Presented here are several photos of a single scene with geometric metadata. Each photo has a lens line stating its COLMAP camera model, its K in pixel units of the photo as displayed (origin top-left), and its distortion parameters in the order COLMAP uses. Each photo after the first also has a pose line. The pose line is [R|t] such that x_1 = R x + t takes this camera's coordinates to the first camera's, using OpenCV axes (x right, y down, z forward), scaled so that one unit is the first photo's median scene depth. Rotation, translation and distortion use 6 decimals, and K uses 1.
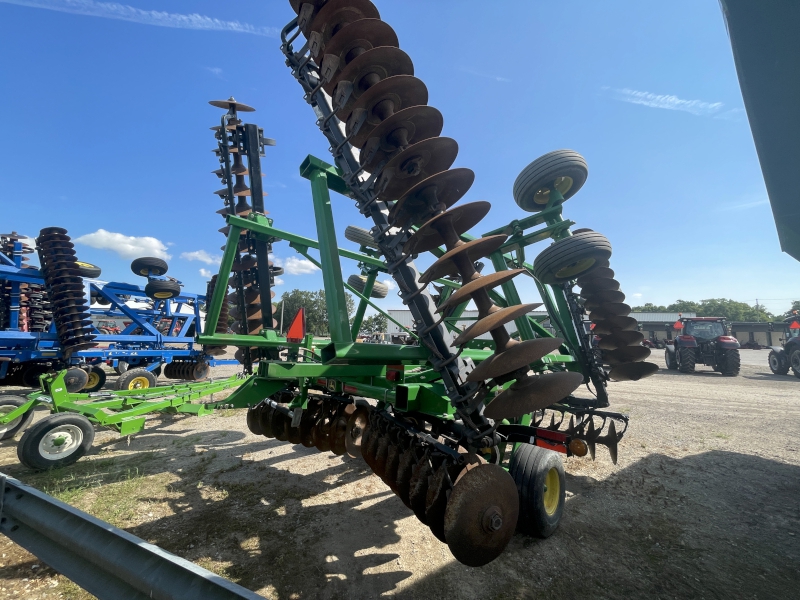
lens RADIAL K [[313.2, 0, 400.0], [0, 313.2, 300.0], [0, 0, 1]] dist [0.000988, 0.000162]
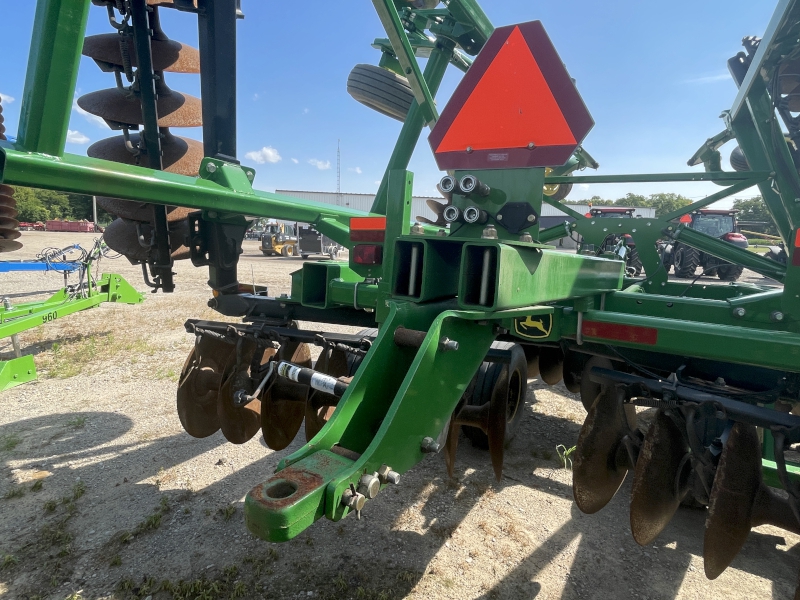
lens RADIAL K [[433.2, 0, 400.0], [0, 433.2, 300.0], [0, 0, 1]] dist [0.012051, -0.000457]
pose [[0.971098, -0.026265, 0.237231, -0.348200], [-0.038422, 0.963762, 0.263981, 0.109033], [-0.235567, -0.265466, 0.934899, 0.485300]]
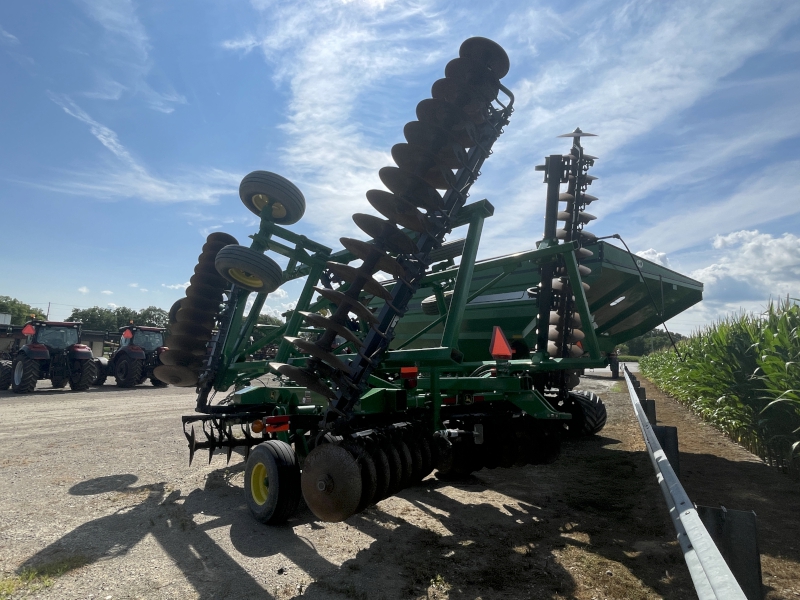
lens RADIAL K [[433.2, 0, 400.0], [0, 433.2, 300.0], [0, 0, 1]] dist [0.012051, -0.000457]
pose [[0.025285, 0.124093, 0.991948, -1.298354], [-0.141136, 0.982770, -0.119347, 0.127001], [-0.989667, -0.136982, 0.042363, 0.938658]]
